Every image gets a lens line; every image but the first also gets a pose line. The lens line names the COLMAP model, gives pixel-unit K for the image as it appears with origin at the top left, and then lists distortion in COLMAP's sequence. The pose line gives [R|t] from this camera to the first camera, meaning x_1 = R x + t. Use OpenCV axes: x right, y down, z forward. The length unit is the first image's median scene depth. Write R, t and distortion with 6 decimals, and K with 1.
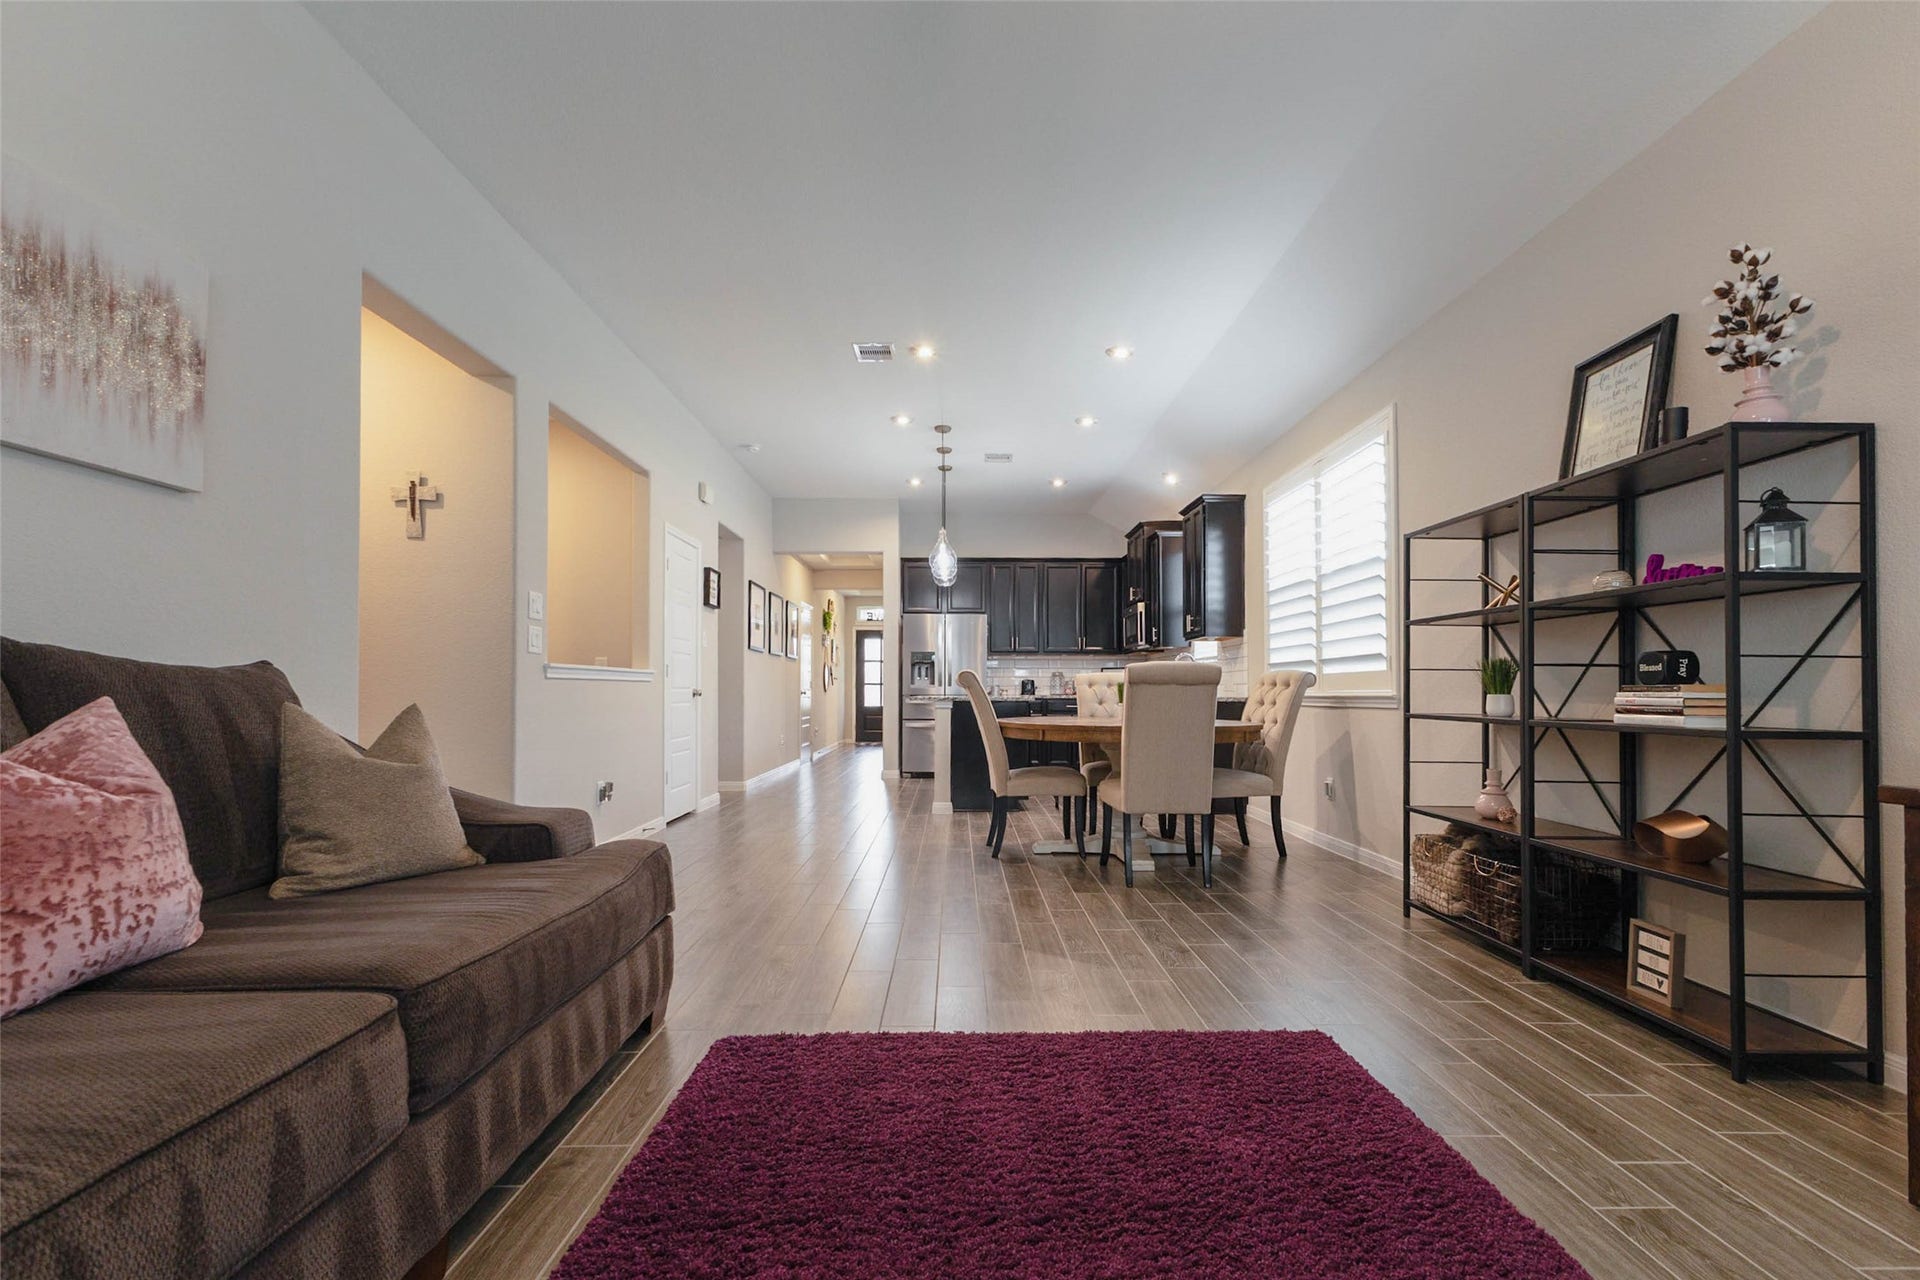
lens RADIAL K [[882.2, 0, 961.1], [0, 882.2, 685.1], [0, 0, 1]] dist [0.017883, -0.000042]
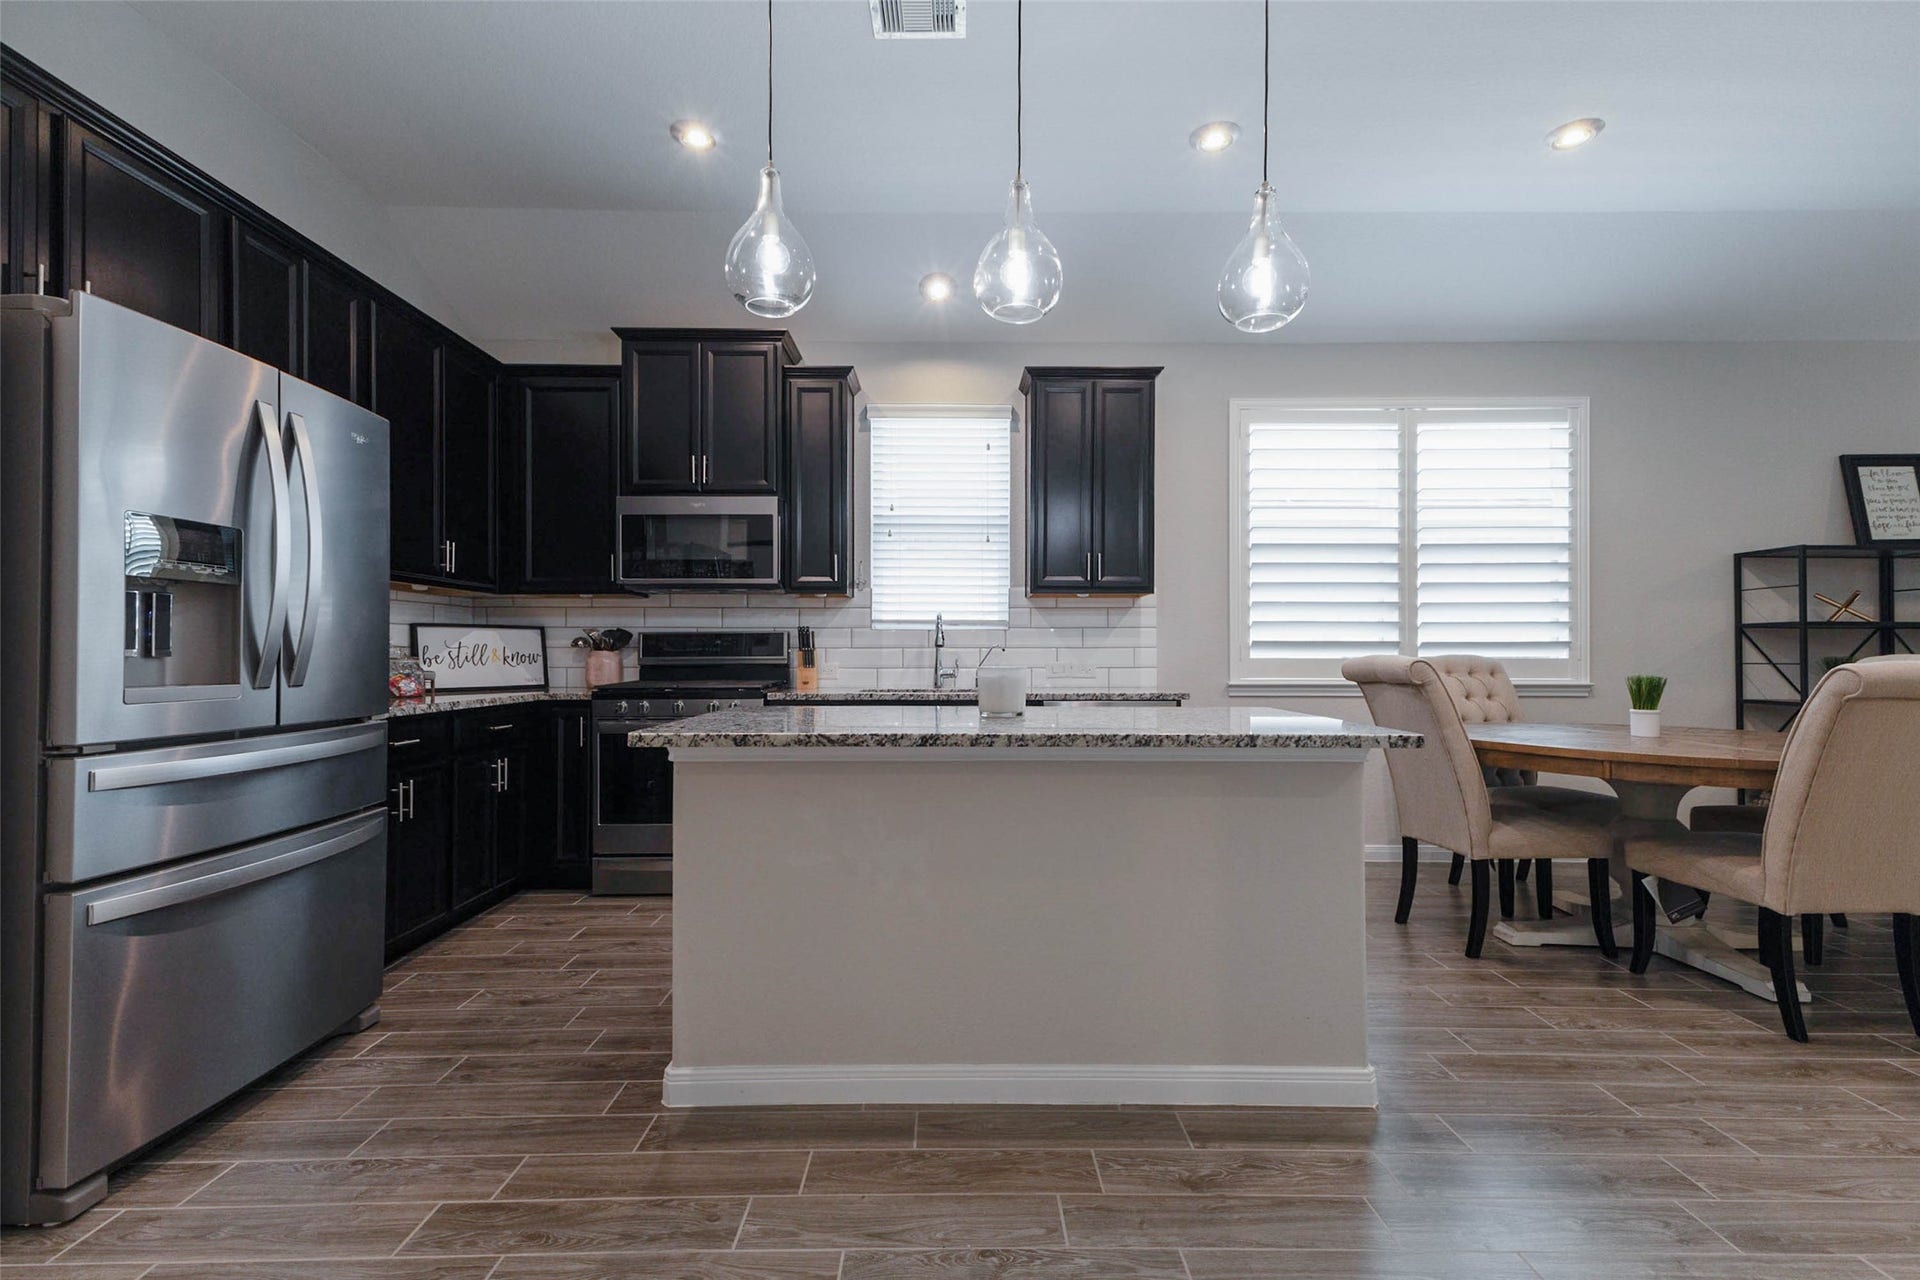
lens RADIAL K [[857.5, 0, 967.5], [0, 857.5, 646.2], [0, 0, 1]] dist [0.016947, -0.000287]
pose [[-0.005316, 0.005980, 0.999968, -0.243588], [-0.007389, 0.999955, -0.006019, -0.010049], [-0.999959, -0.007420, -0.005271, 0.830909]]
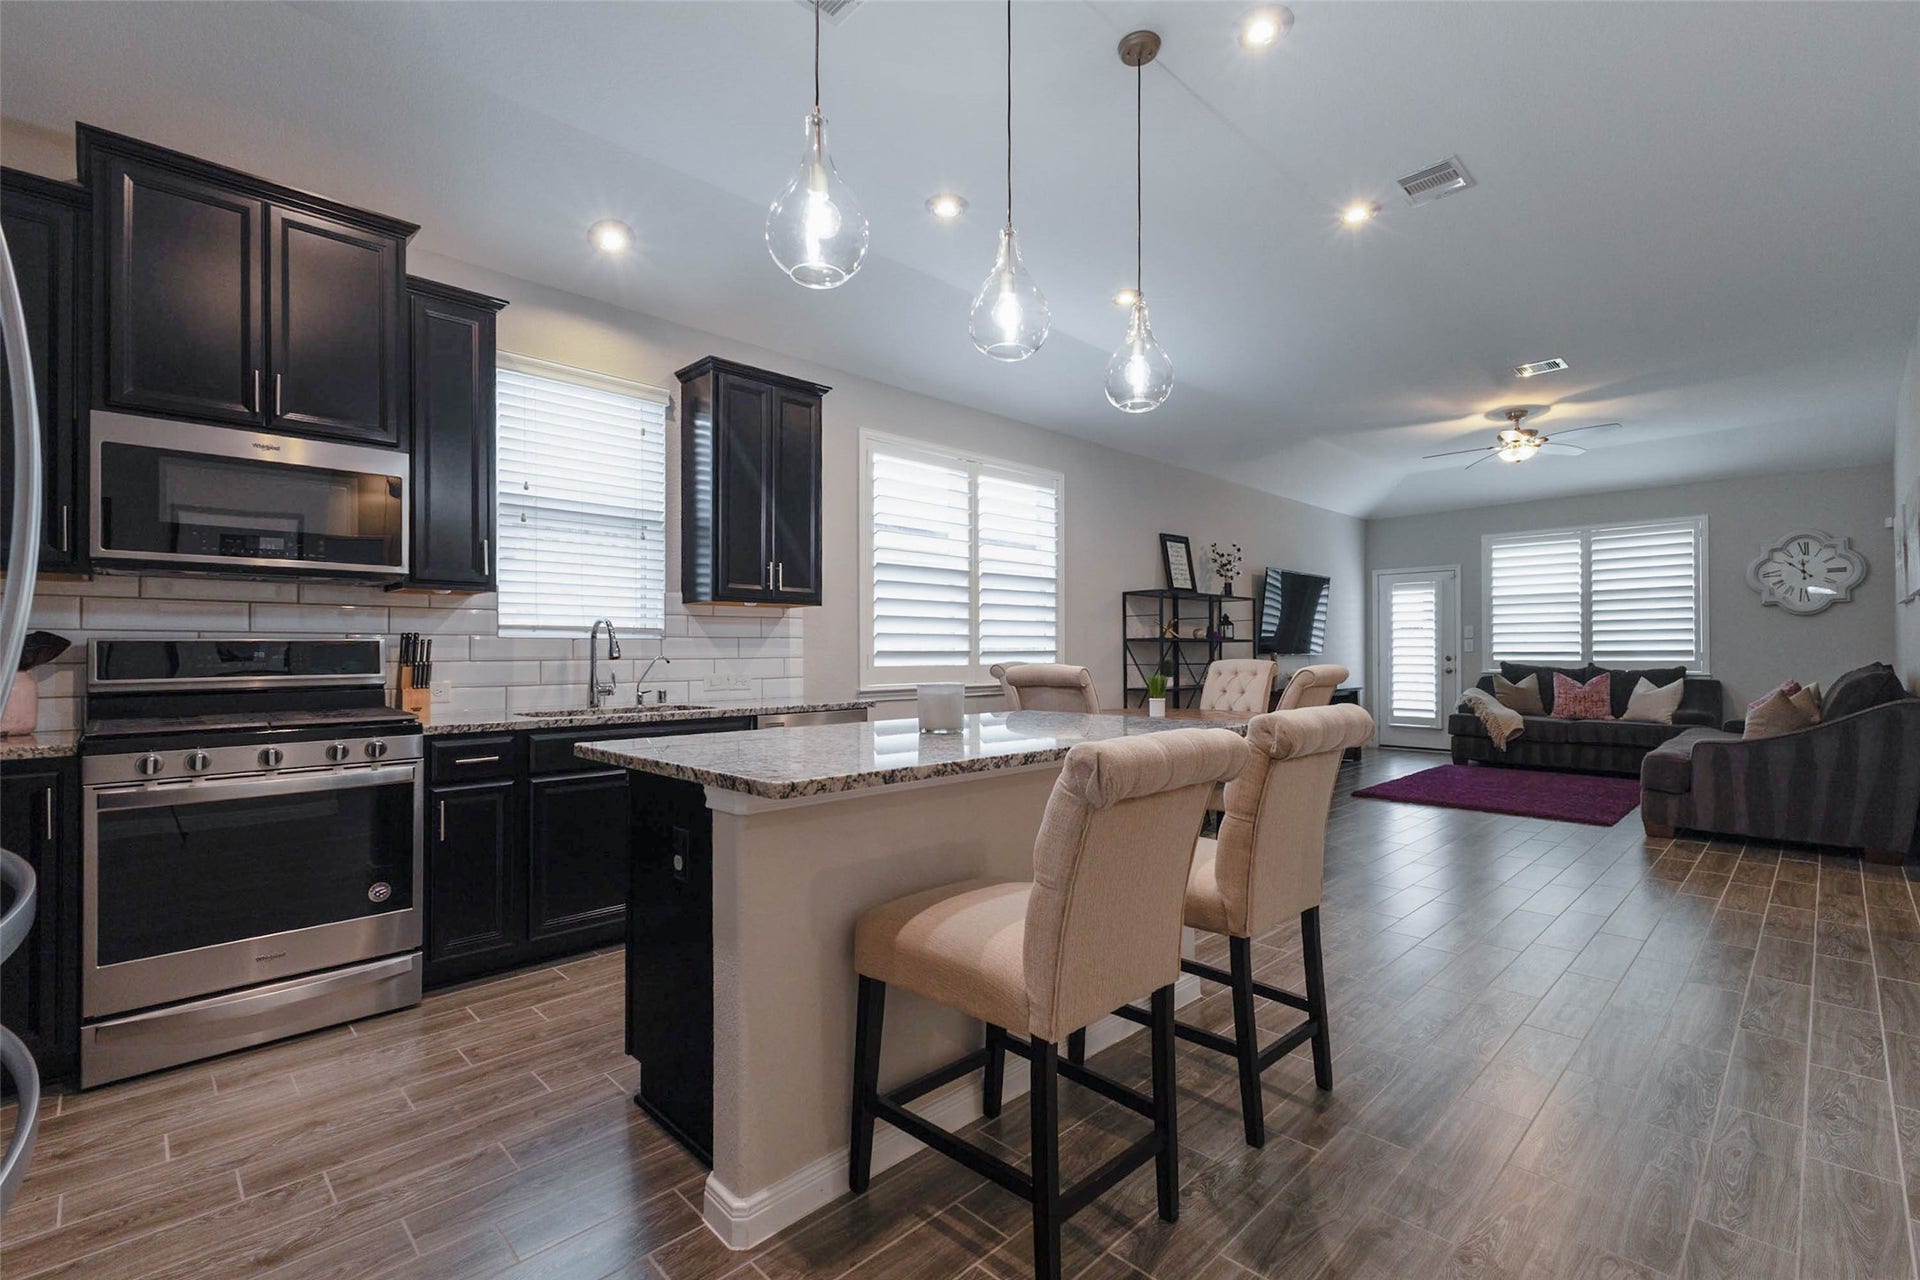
lens RADIAL K [[857.5, 0, 967.5], [0, 857.5, 646.2], [0, 0, 1]] dist [0.016947, -0.000287]
pose [[-0.703792, 0.006411, 0.710377, -0.179768], [-0.002379, 0.999932, -0.011382, -0.013977], [-0.710402, -0.009700, -0.703729, 0.998812]]
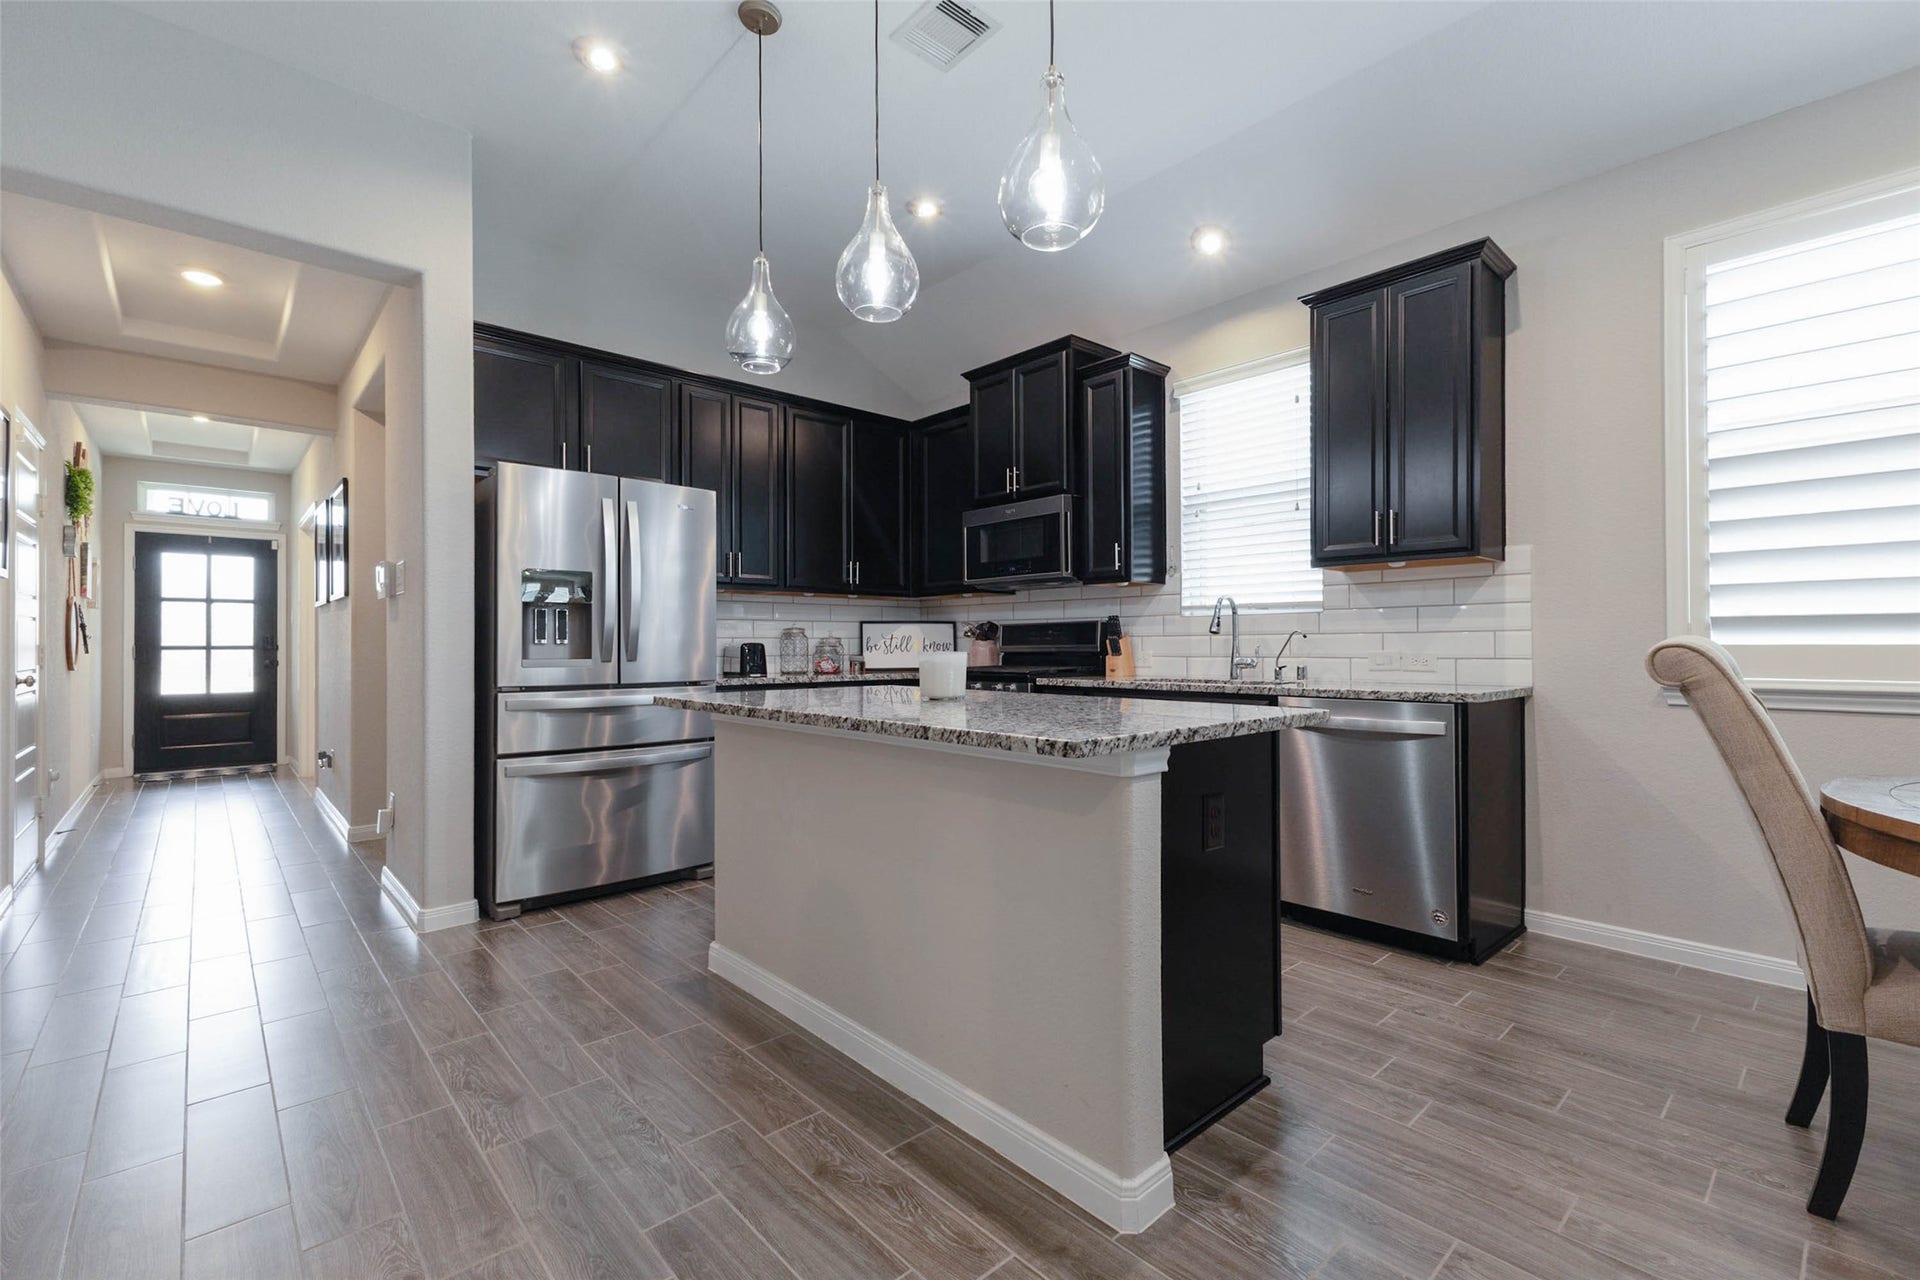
lens RADIAL K [[846.2, 0, 955.8], [0, 846.2, 638.2], [0, 0, 1]] dist [0.013413, -0.000245]
pose [[0.747068, 0.001587, 0.664746, -0.157193], [-0.000161, 0.999998, -0.002207, -0.009136], [-0.664748, 0.001542, 0.747066, 0.625869]]
